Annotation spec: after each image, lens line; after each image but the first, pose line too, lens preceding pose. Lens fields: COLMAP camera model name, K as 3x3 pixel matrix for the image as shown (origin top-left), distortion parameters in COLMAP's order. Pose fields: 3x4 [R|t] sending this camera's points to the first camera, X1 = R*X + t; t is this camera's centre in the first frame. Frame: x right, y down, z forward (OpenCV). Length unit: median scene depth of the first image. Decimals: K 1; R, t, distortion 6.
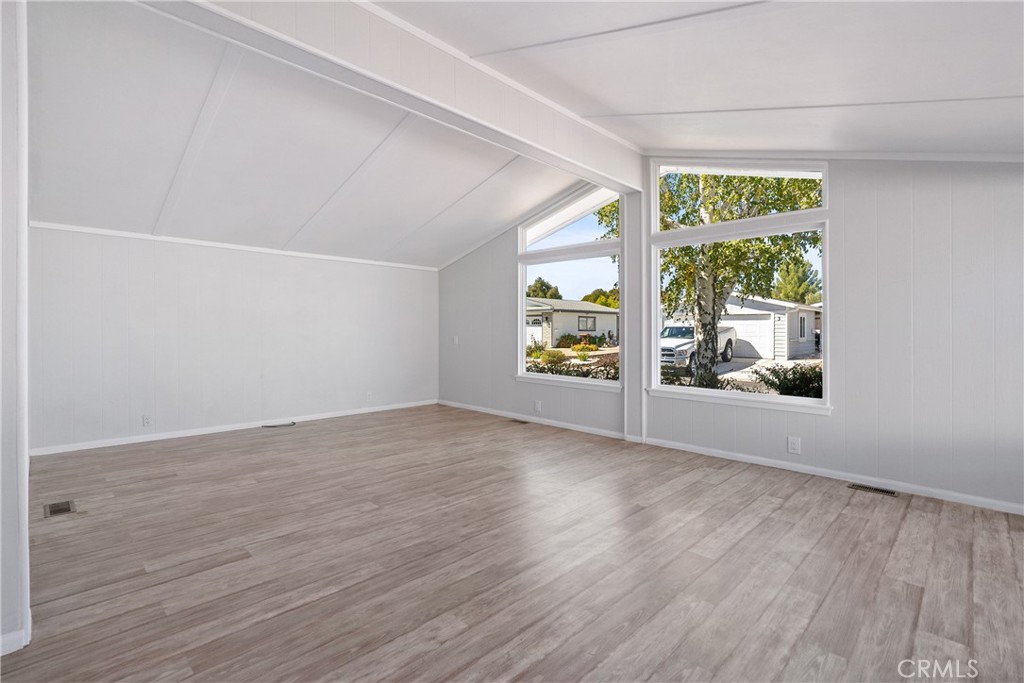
lens RADIAL K [[470.0, 0, 513.6], [0, 470.0, 330.6], [0, 0, 1]] dist [-0.000600, 0.000553]
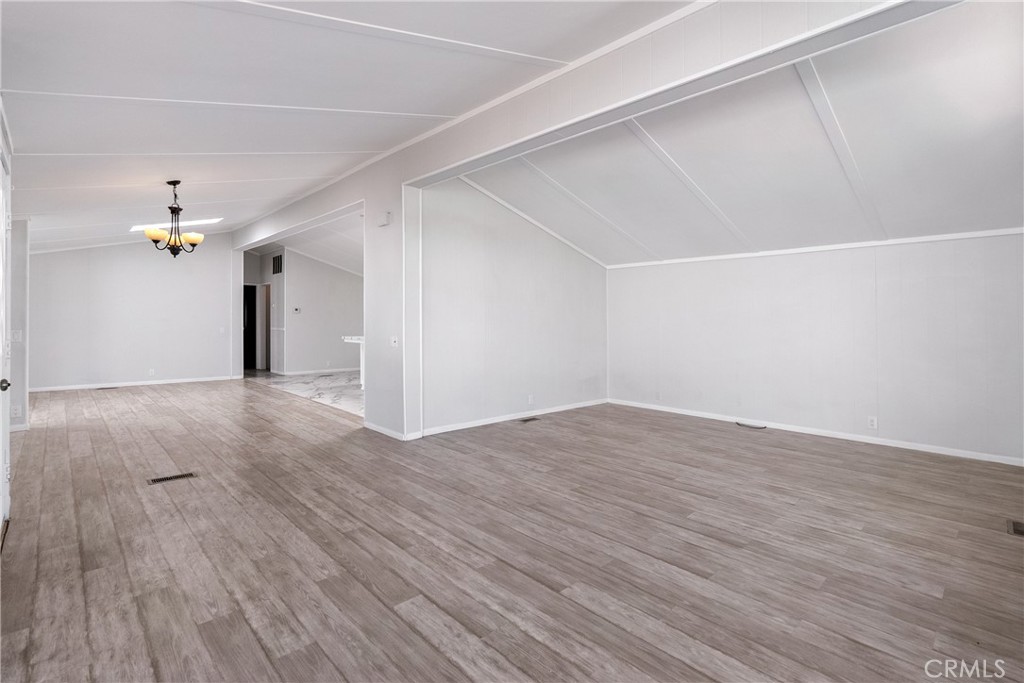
lens RADIAL K [[470.0, 0, 513.6], [0, 470.0, 330.6], [0, 0, 1]] dist [-0.000600, 0.000553]
pose [[-0.023832, 0.007014, -0.999691, 1.085931], [-0.011964, 0.999902, 0.007301, -0.010393], [0.999644, 0.012135, -0.023746, 1.064594]]
